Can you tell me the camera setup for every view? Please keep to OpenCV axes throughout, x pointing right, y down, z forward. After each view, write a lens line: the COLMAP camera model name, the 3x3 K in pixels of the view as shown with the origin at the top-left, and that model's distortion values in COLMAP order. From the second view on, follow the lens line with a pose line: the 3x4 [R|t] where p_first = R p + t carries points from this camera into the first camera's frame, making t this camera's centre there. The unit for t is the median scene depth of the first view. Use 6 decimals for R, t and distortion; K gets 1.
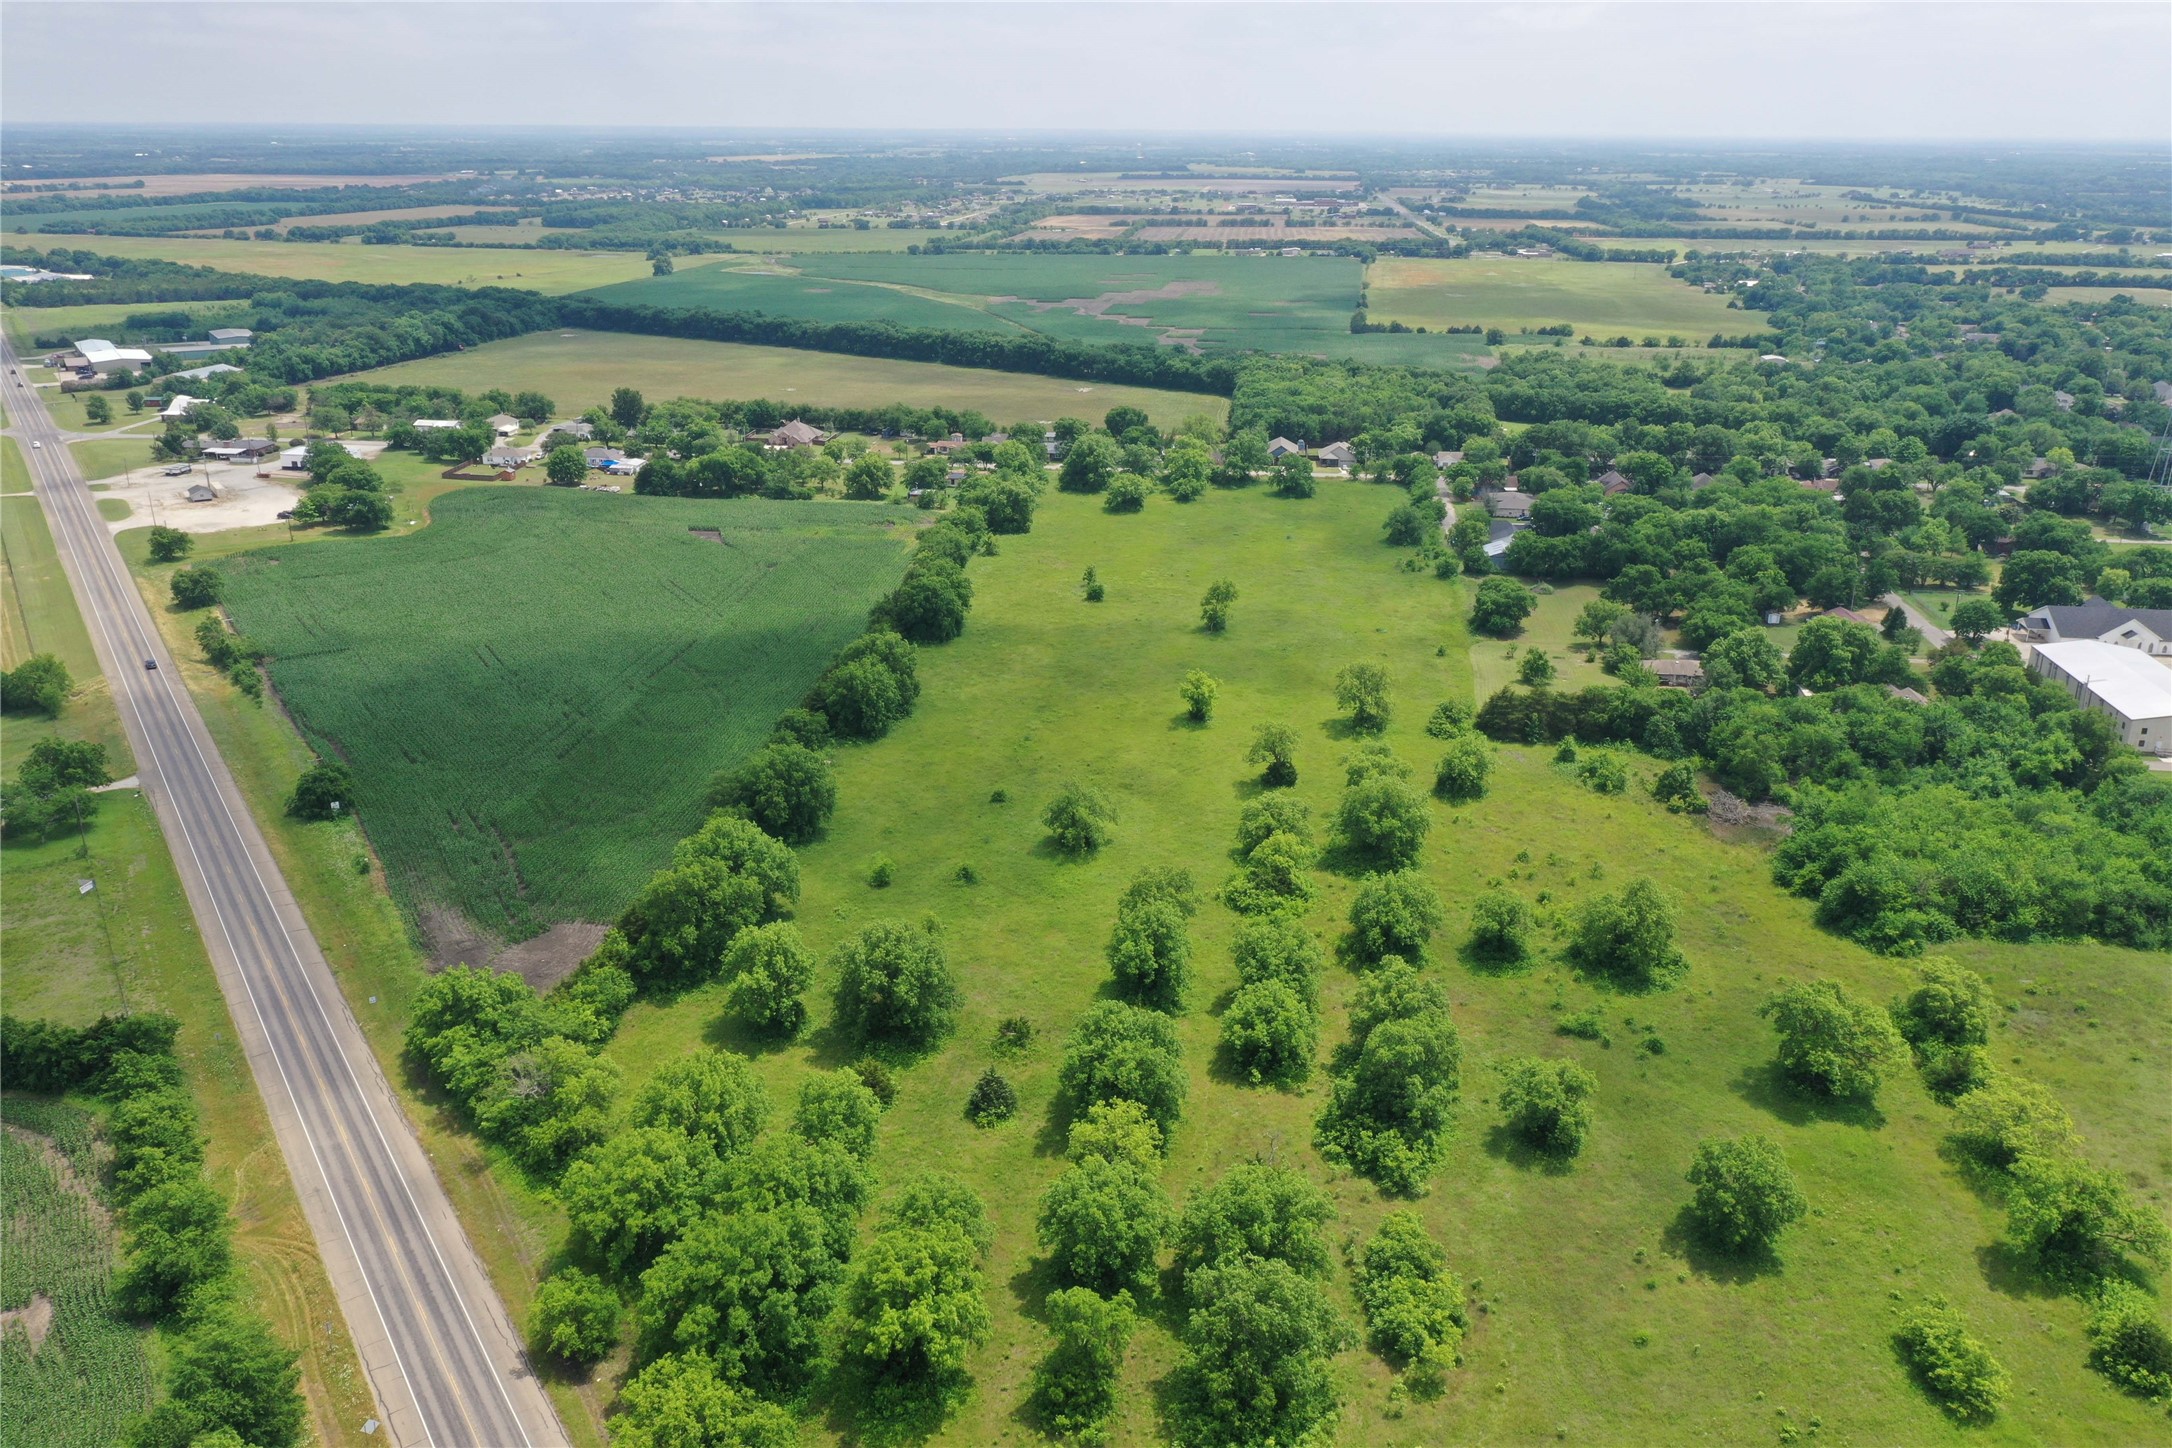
lens RADIAL K [[1691.7, 0, 1081.4], [0, 1691.7, 770.1], [0, 0, 1]] dist [0.000801, 0.009049]
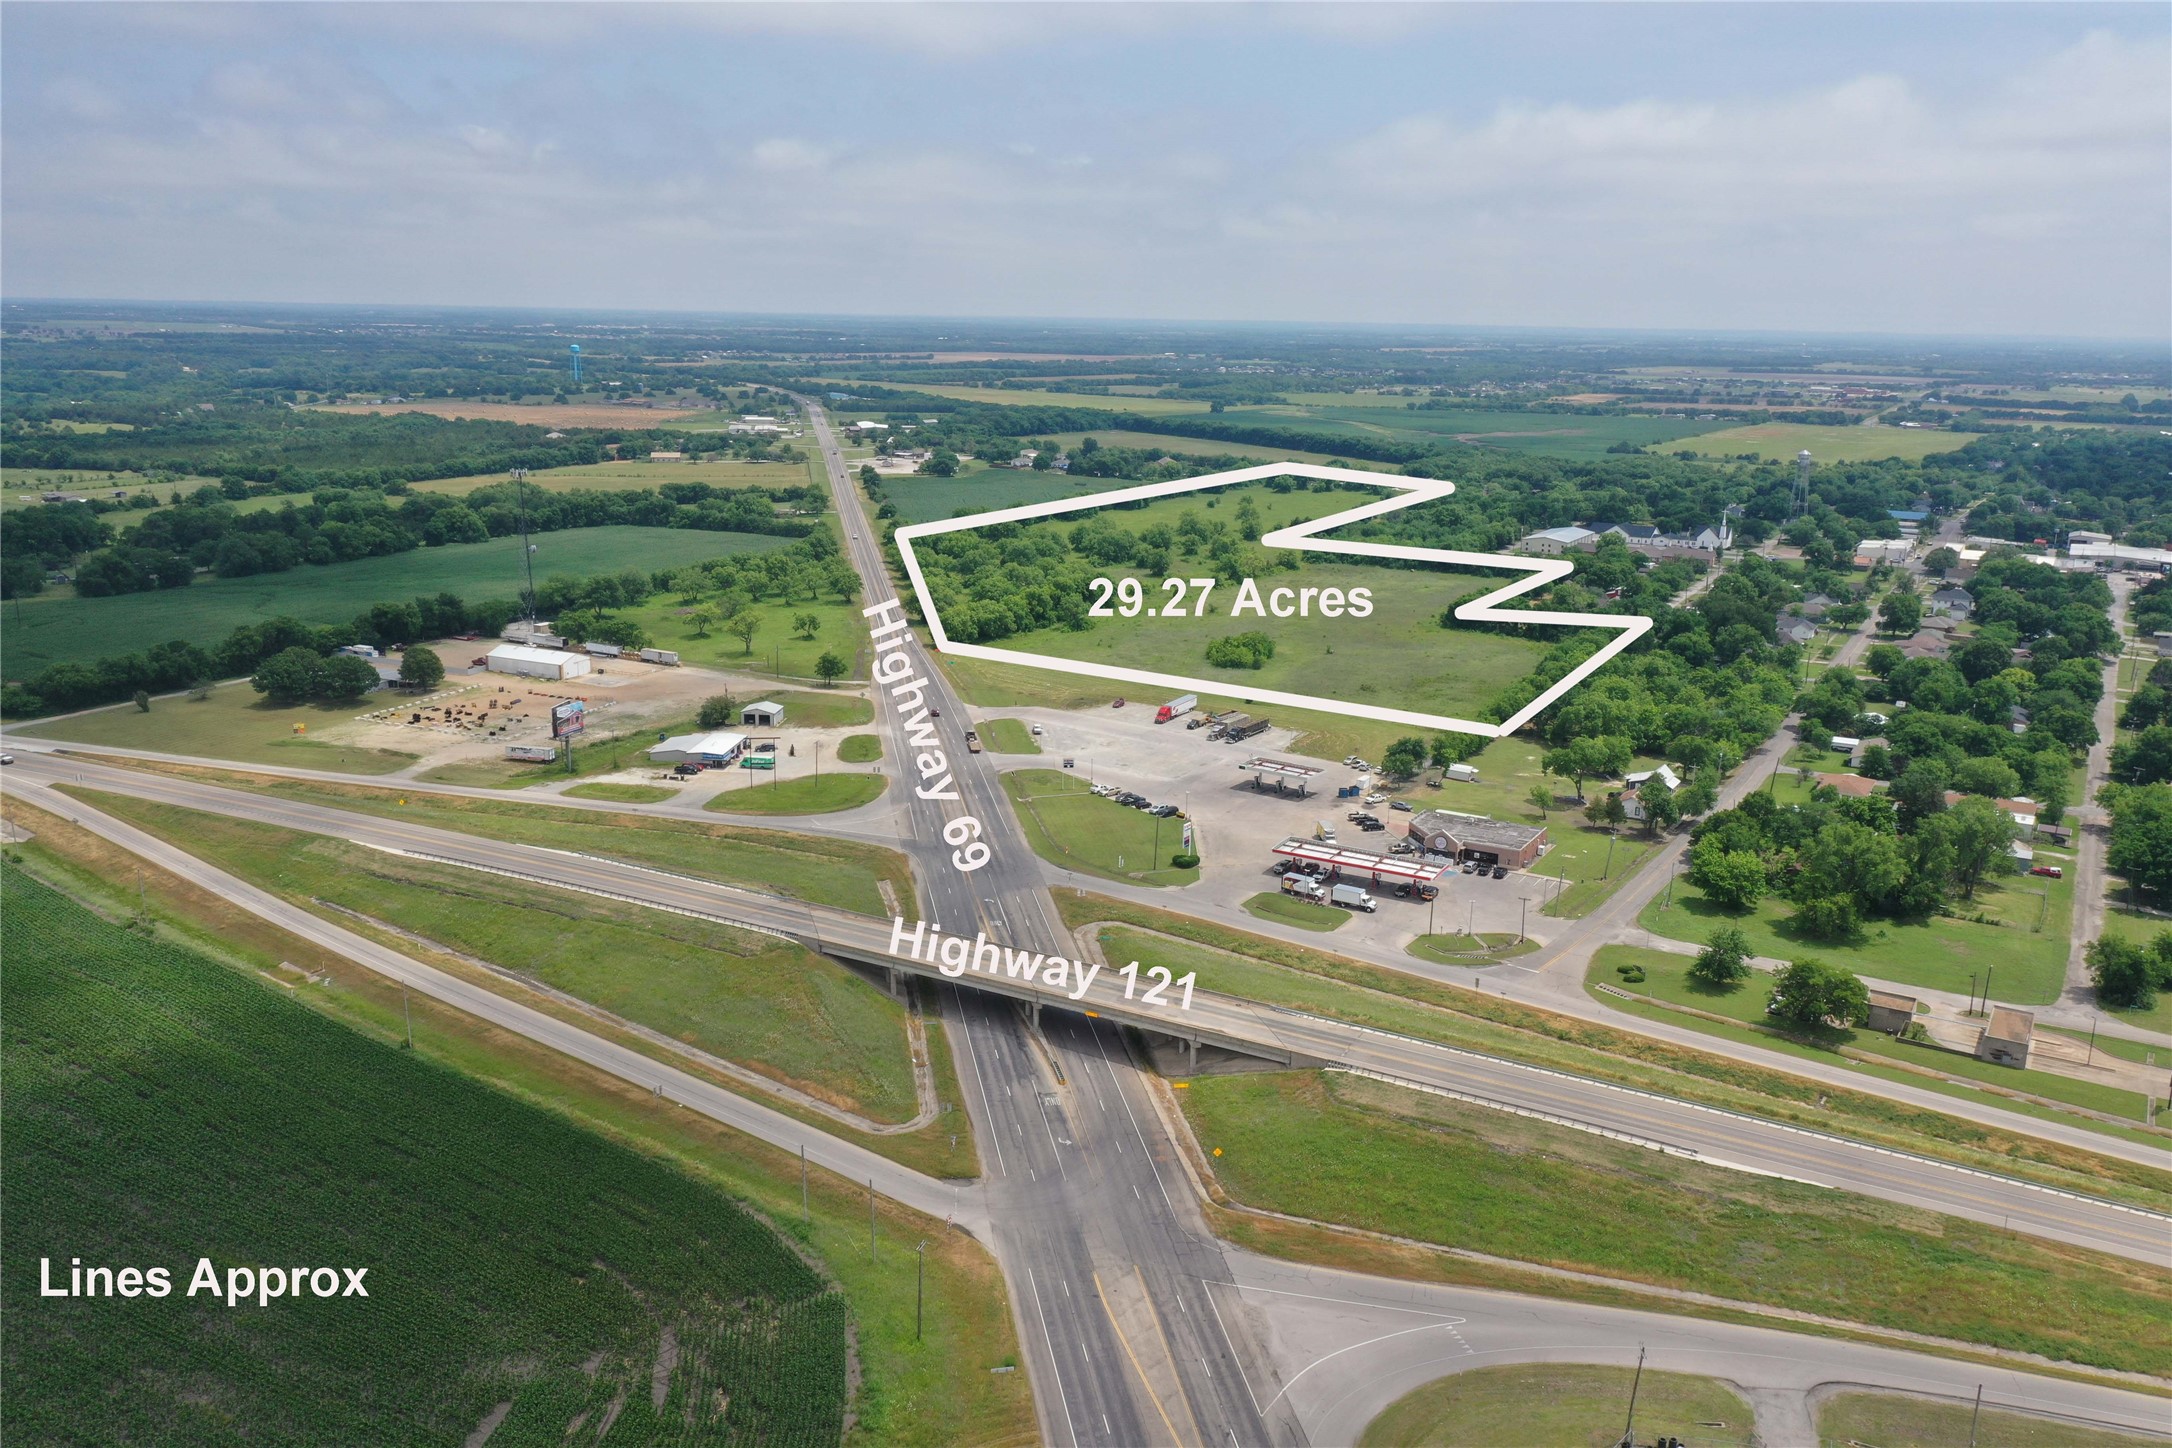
lens RADIAL K [[1714.9, 0, 1082.4], [0, 1714.9, 702.2], [0, 0, 1]] dist [-0.001433, 0.007796]
pose [[0.917266, 0.097609, -0.386128, 0.366640], [-0.153014, 0.981464, -0.115388, 0.215344], [0.367708, 0.164925, 0.915200, -0.548425]]
